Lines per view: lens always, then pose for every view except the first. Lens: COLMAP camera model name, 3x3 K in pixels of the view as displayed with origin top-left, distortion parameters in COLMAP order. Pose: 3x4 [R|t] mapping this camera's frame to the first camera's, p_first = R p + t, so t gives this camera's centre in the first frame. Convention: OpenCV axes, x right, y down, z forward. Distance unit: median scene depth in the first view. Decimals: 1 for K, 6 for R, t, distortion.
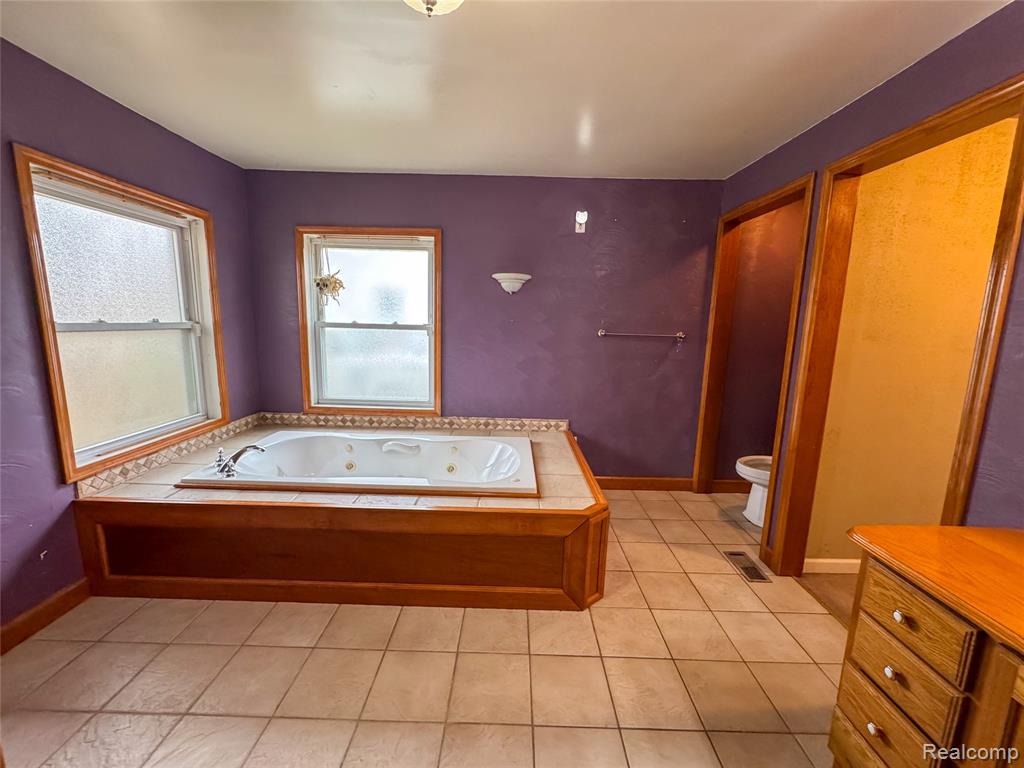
lens RADIAL K [[408.0, 0, 512.2], [0, 408.0, 384.2], [0, 0, 1]] dist [-0.000704, 0.000075]
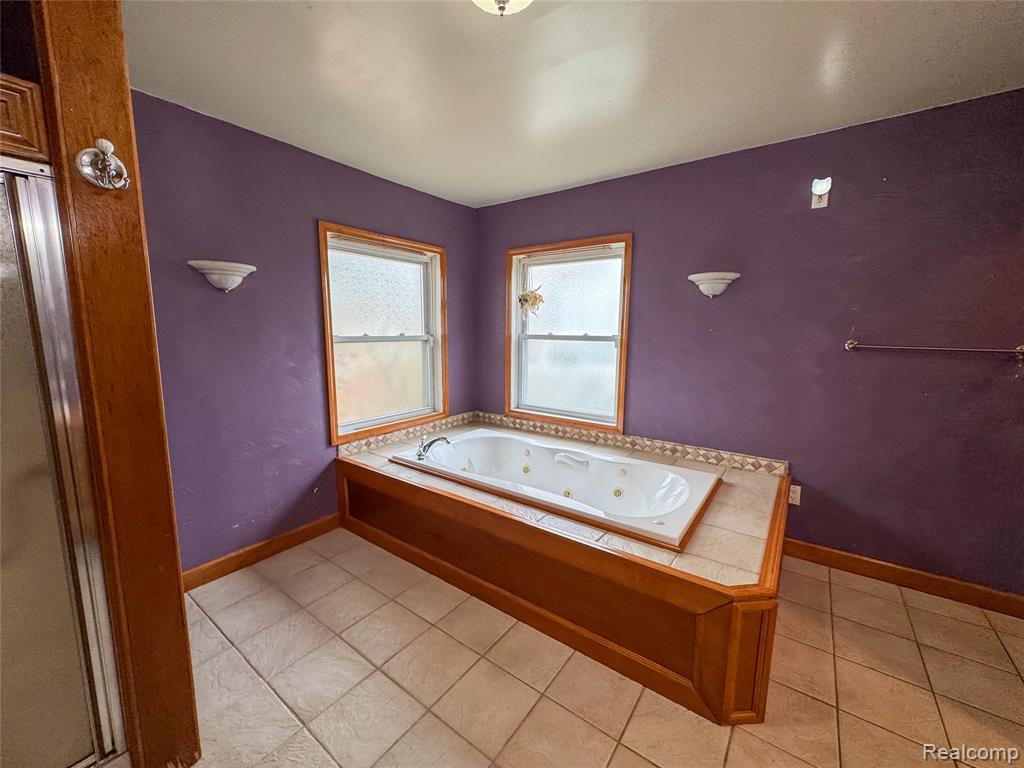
lens RADIAL K [[408.0, 0, 511.4], [0, 408.0, 384.3], [0, 0, 1]] dist [-0.000704, 0.000075]
pose [[0.810903, 0.060812, -0.582013, 0.208761], [-0.077693, 0.996969, -0.004078, -0.014914], [0.580001, 0.048525, 0.813170, 0.132537]]
